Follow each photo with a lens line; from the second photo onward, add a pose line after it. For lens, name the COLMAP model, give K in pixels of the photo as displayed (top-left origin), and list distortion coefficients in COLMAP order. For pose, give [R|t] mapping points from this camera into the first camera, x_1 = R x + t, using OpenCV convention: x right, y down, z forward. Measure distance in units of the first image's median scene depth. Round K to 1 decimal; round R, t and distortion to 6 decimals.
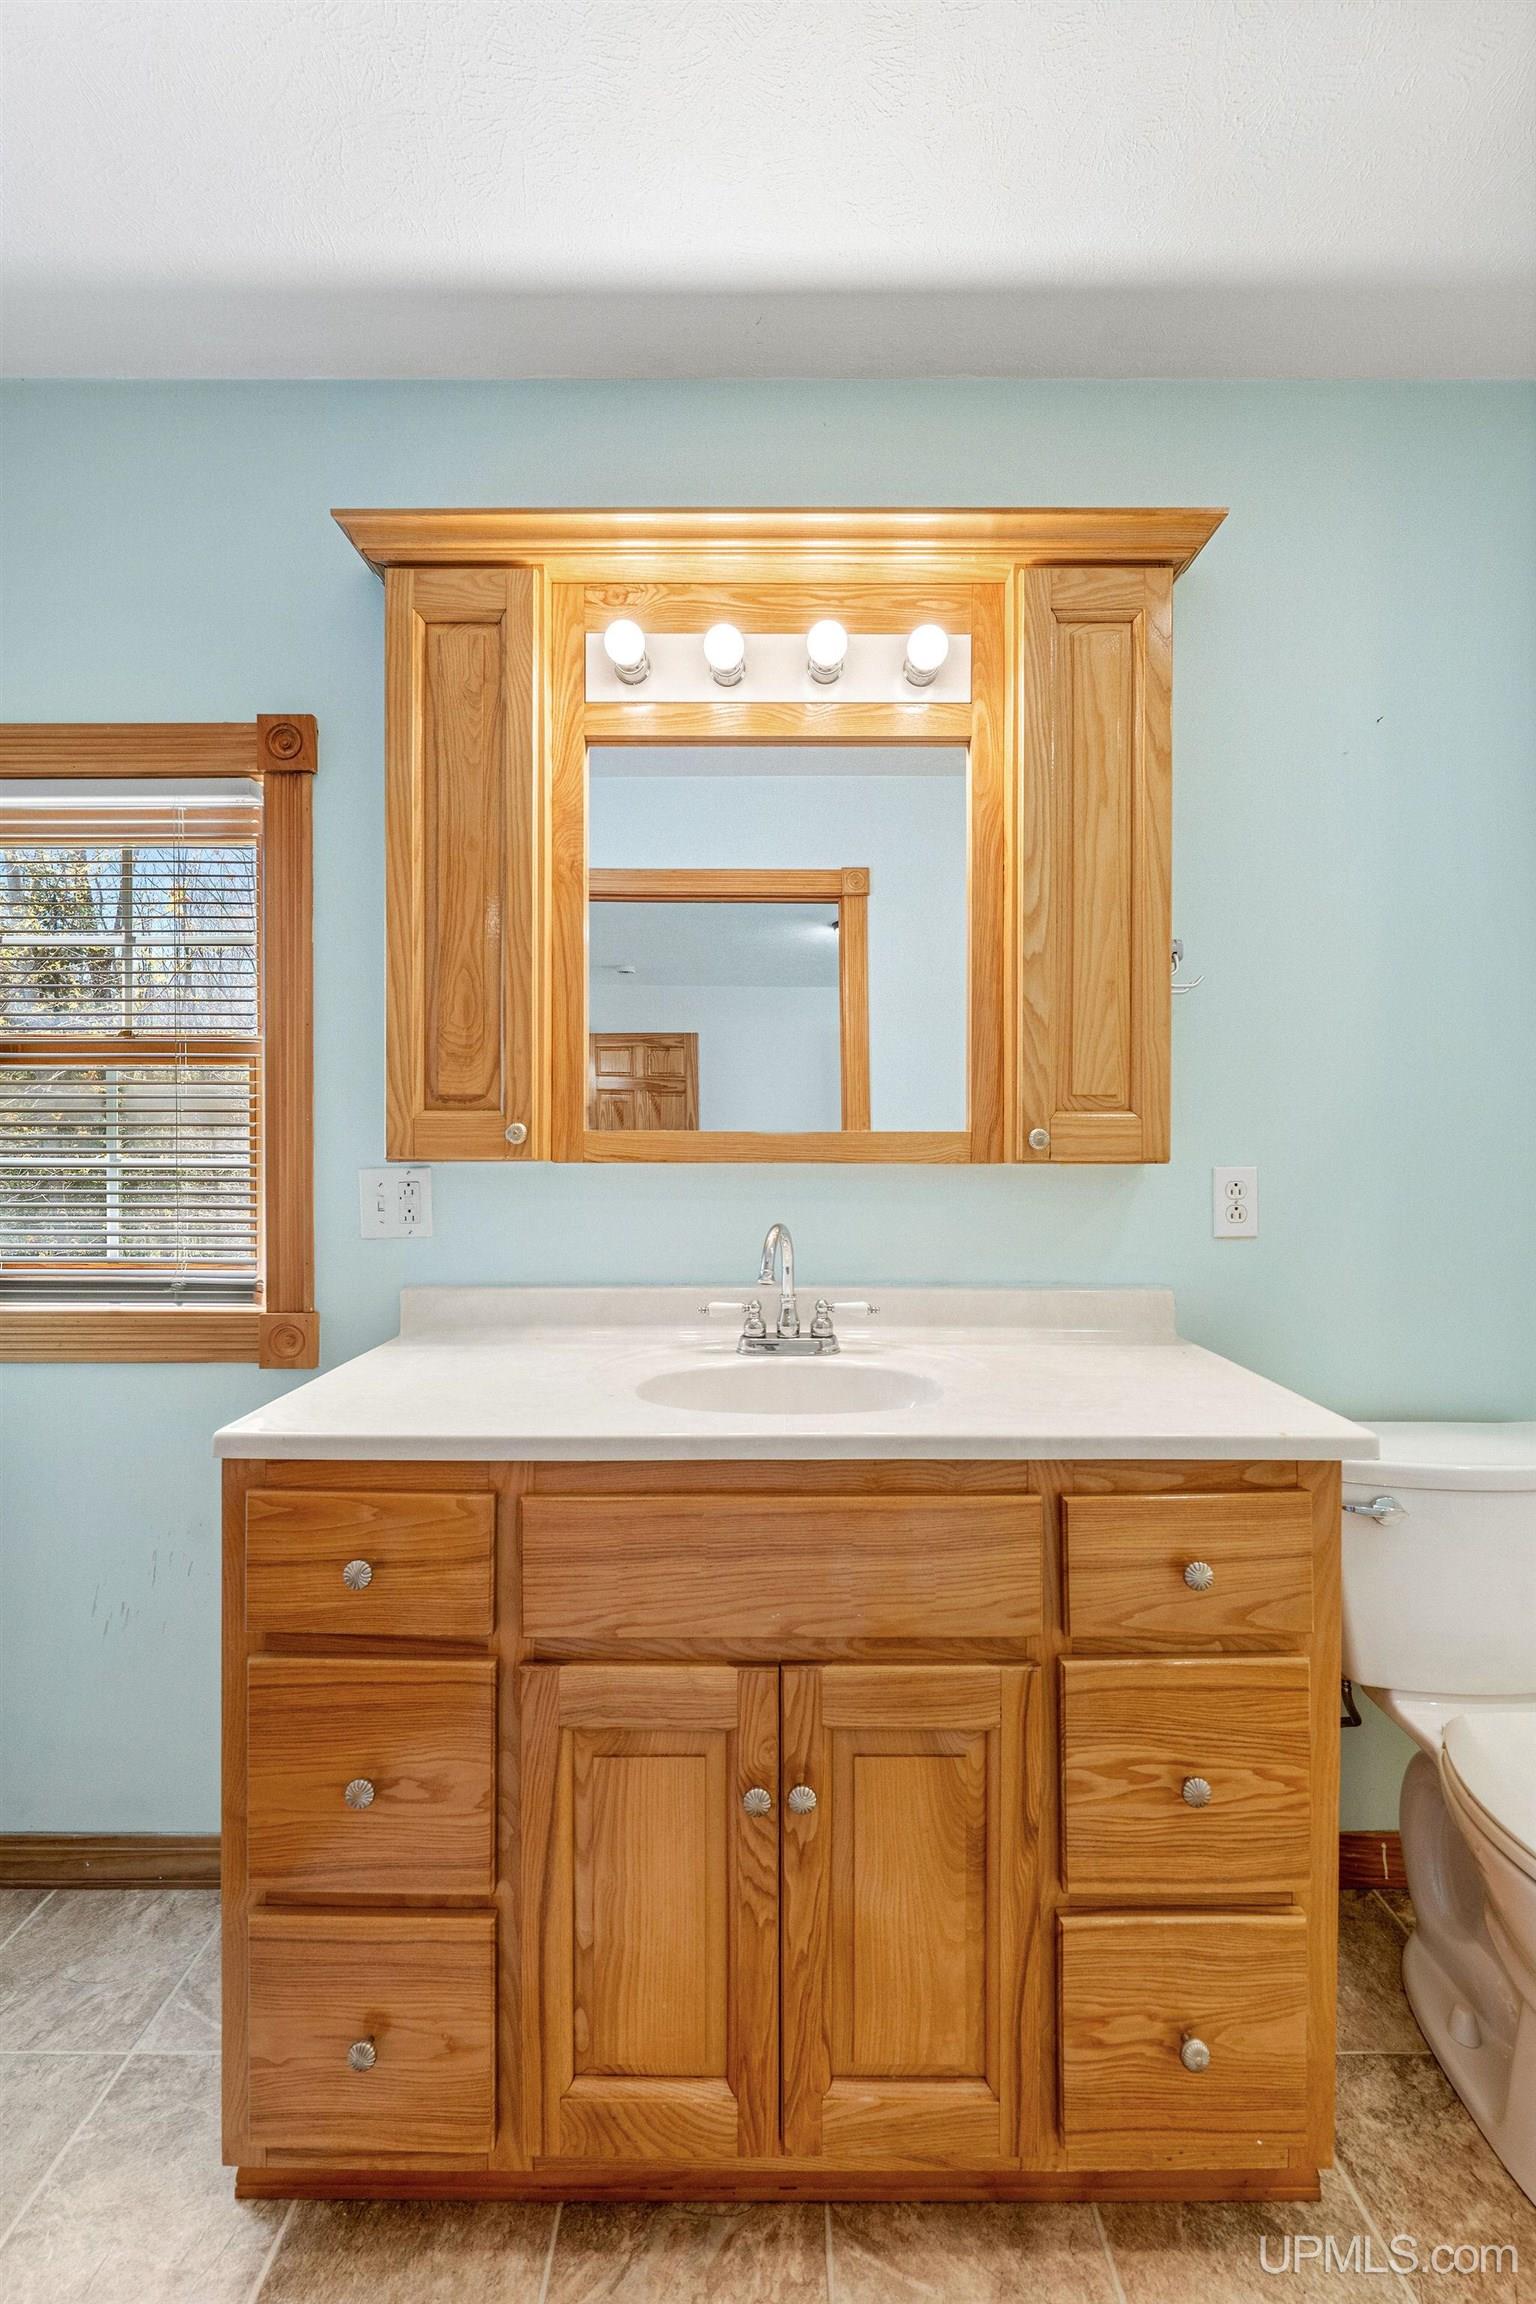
lens RADIAL K [[986.7, 0, 761.8], [0, 986.7, 1153.8], [0, 0, 1]] dist [-0.004541, 0.001387]
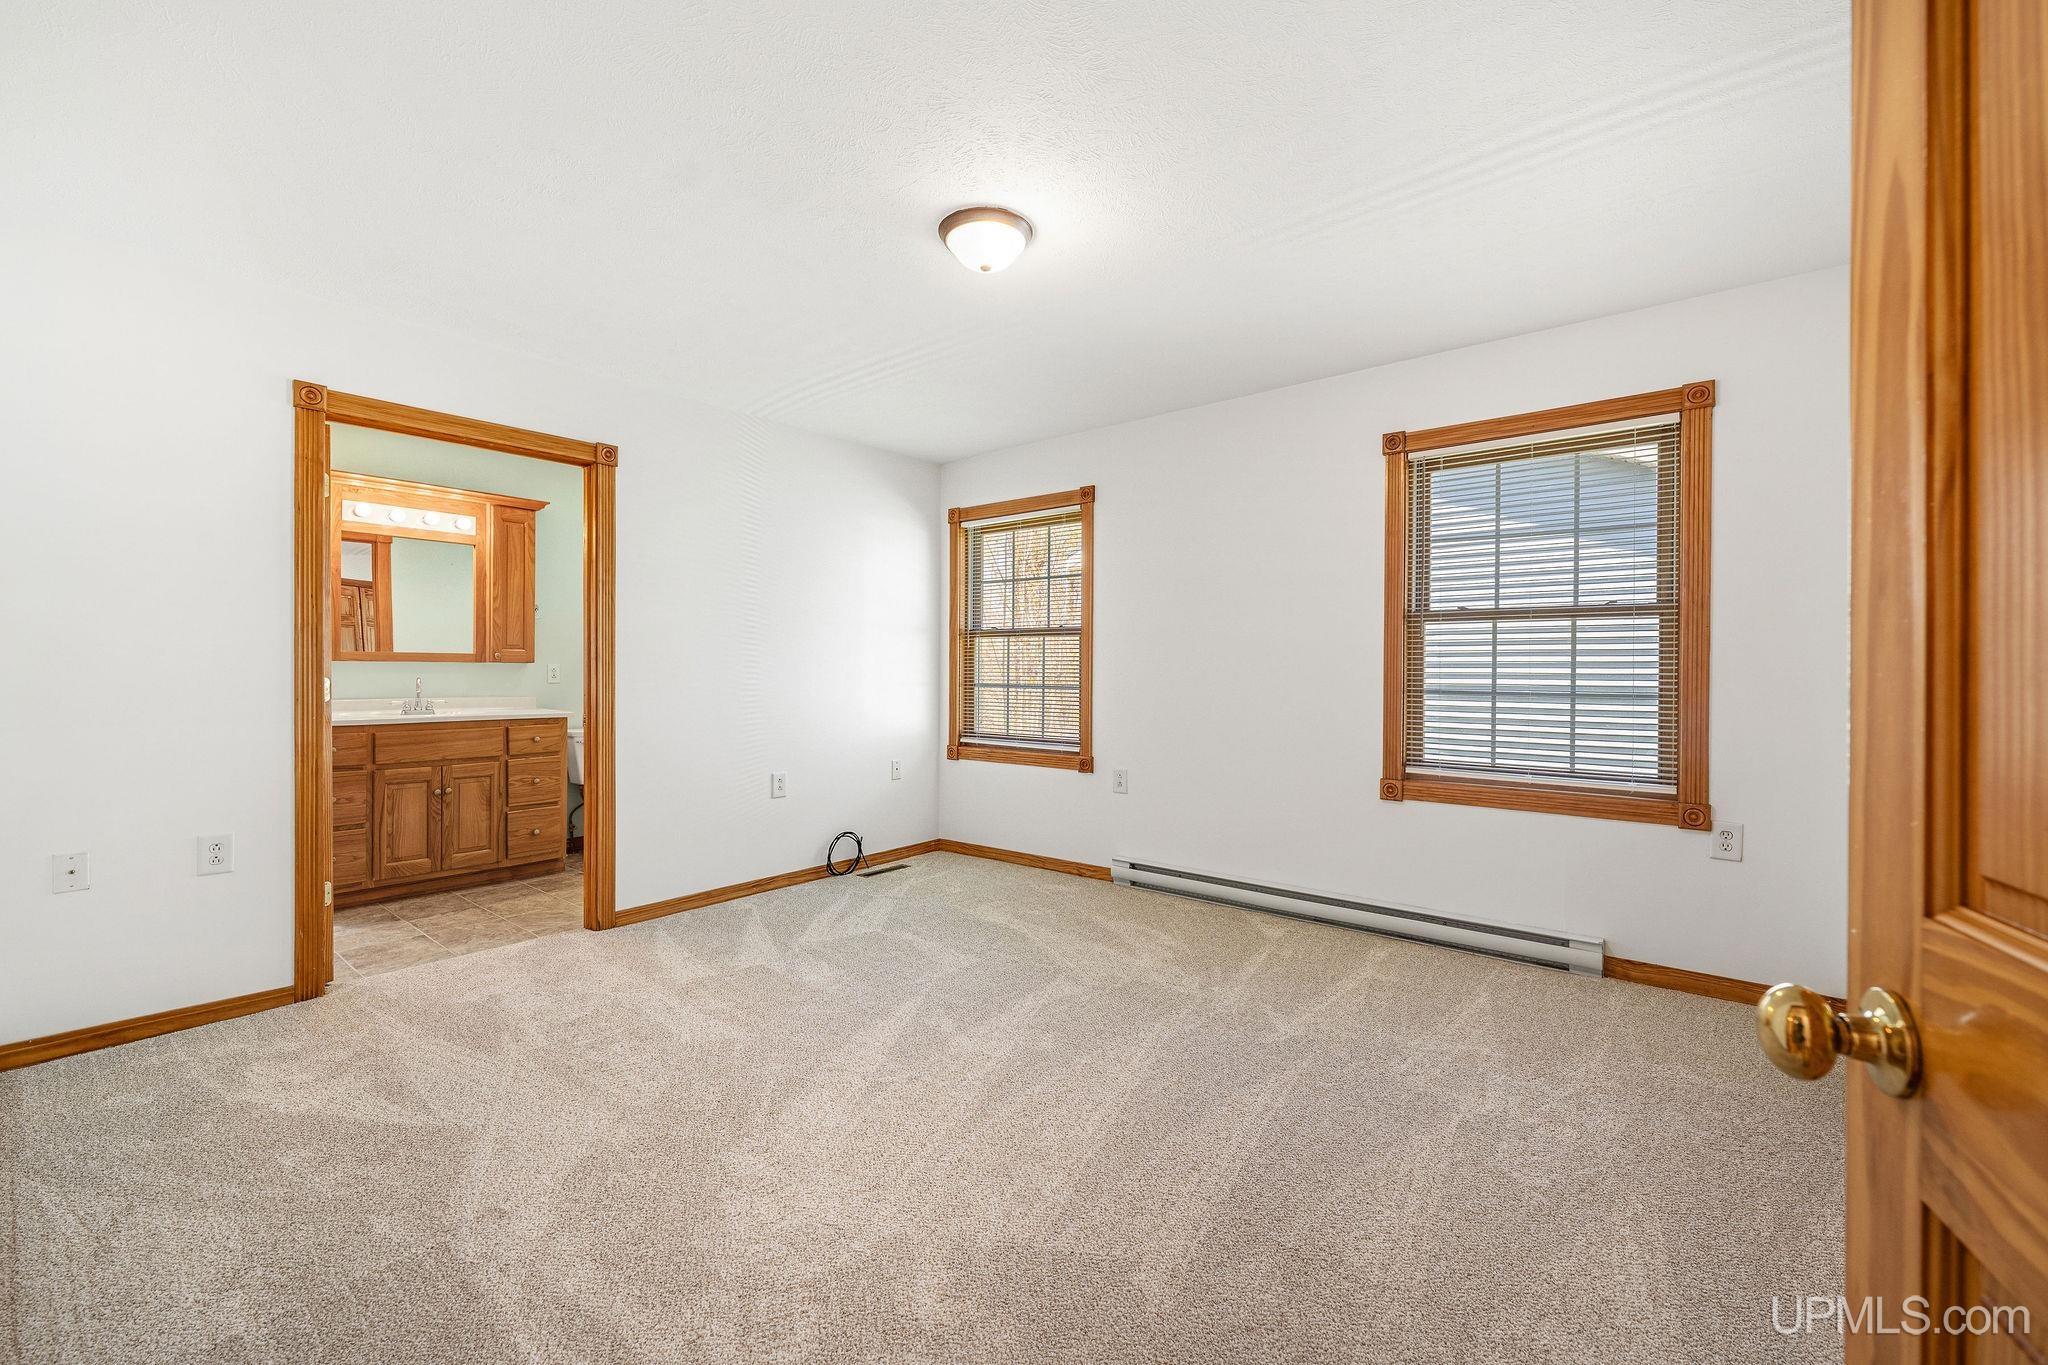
lens RADIAL K [[836.6, 0, 1027.1], [0, 836.6, 676.1], [0, 0, 1]] dist [-0.003803, -0.000098]
pose [[0.627053, 0.001362, 0.778976, -1.320186], [0.000653, 0.999997, -0.002275, 0.100388], [-0.778976, 0.001935, 0.627050, -3.644609]]
